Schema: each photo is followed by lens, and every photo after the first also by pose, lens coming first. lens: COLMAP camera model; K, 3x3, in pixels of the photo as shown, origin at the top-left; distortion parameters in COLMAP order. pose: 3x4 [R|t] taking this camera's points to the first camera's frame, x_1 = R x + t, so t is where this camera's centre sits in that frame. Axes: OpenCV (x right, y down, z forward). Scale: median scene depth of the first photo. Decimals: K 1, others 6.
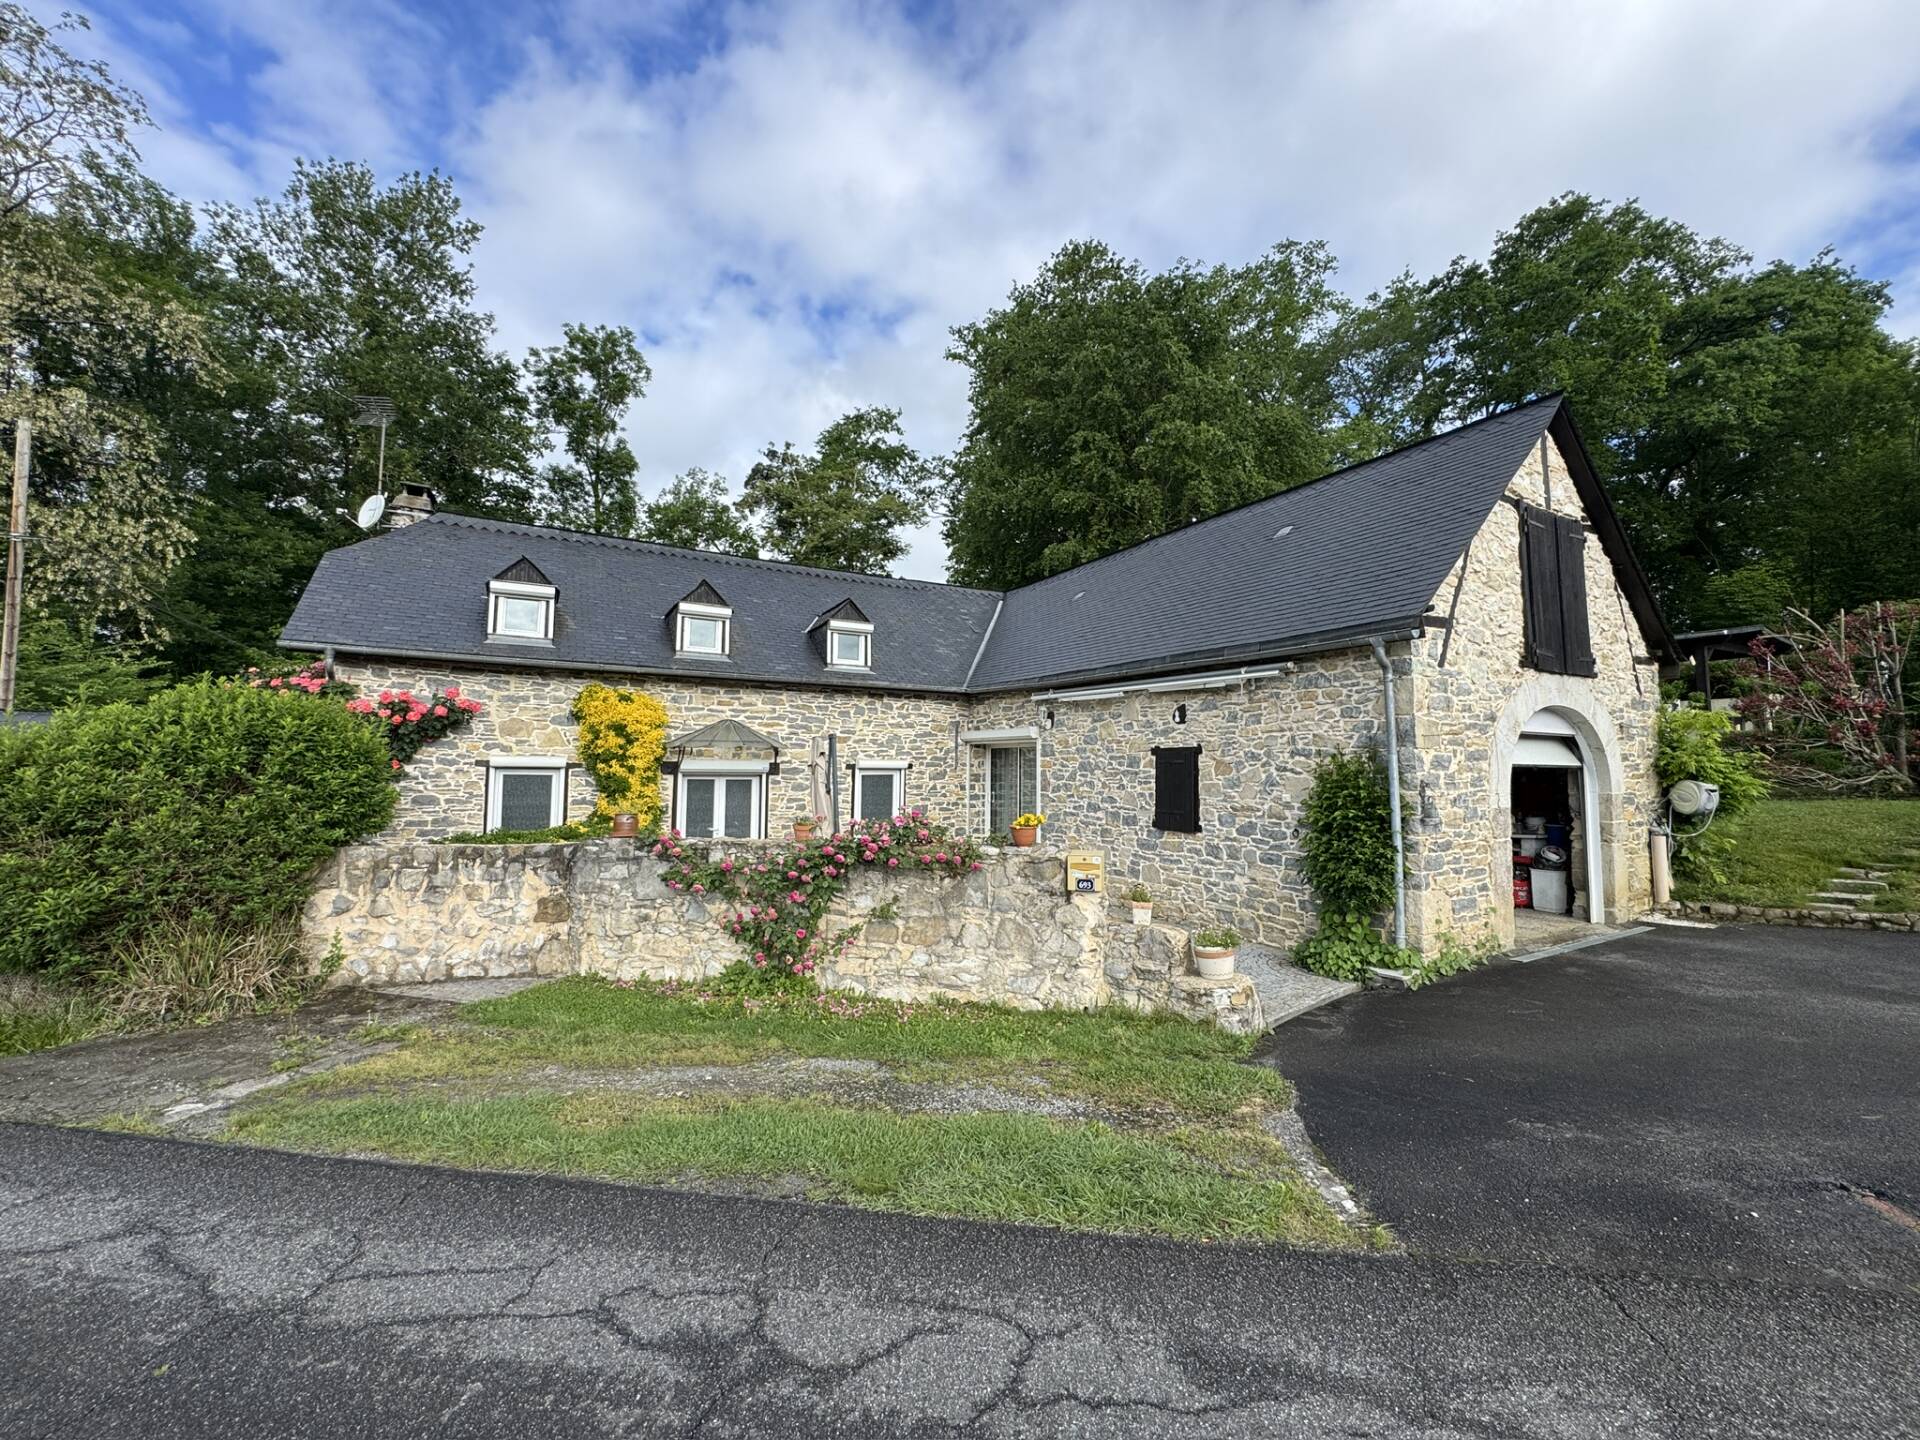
lens RADIAL K [[769.5, 0, 957.6], [0, 769.5, 718.5], [0, 0, 1]] dist [-0.000702, 0.000272]
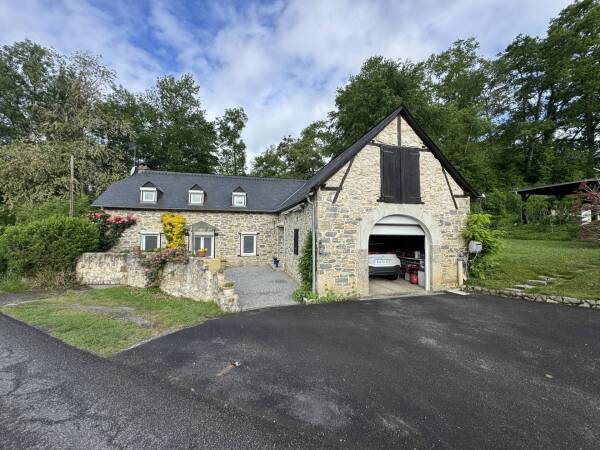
lens RADIAL K [[240.5, 0, 299.2], [0, 240.5, 224.5], [0, 0, 1]] dist [-0.000702, 0.000272]
pose [[0.960016, -0.008284, -0.279822, 0.556620], [0.016705, 0.999476, 0.027721, -0.007980], [0.279446, -0.031287, 0.959651, 0.024185]]
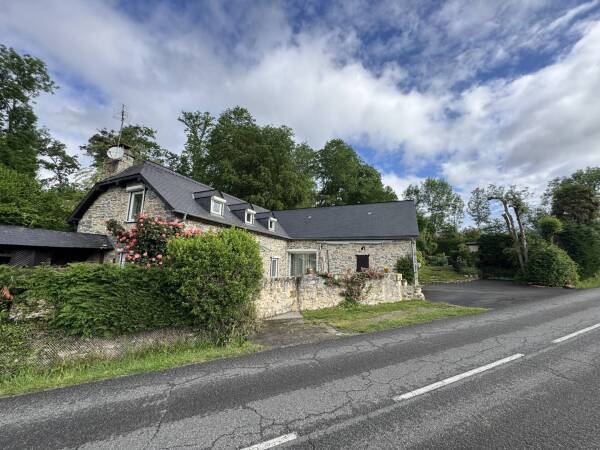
lens RADIAL K [[240.5, 0, 299.2], [0, 240.5, 224.5], [0, 0, 1]] dist [-0.000702, 0.000272]
pose [[0.791260, 0.100908, 0.603096, -0.945030], [-0.049812, 0.993649, -0.100902, 0.019086], [-0.609447, 0.049799, 0.791261, 0.016535]]
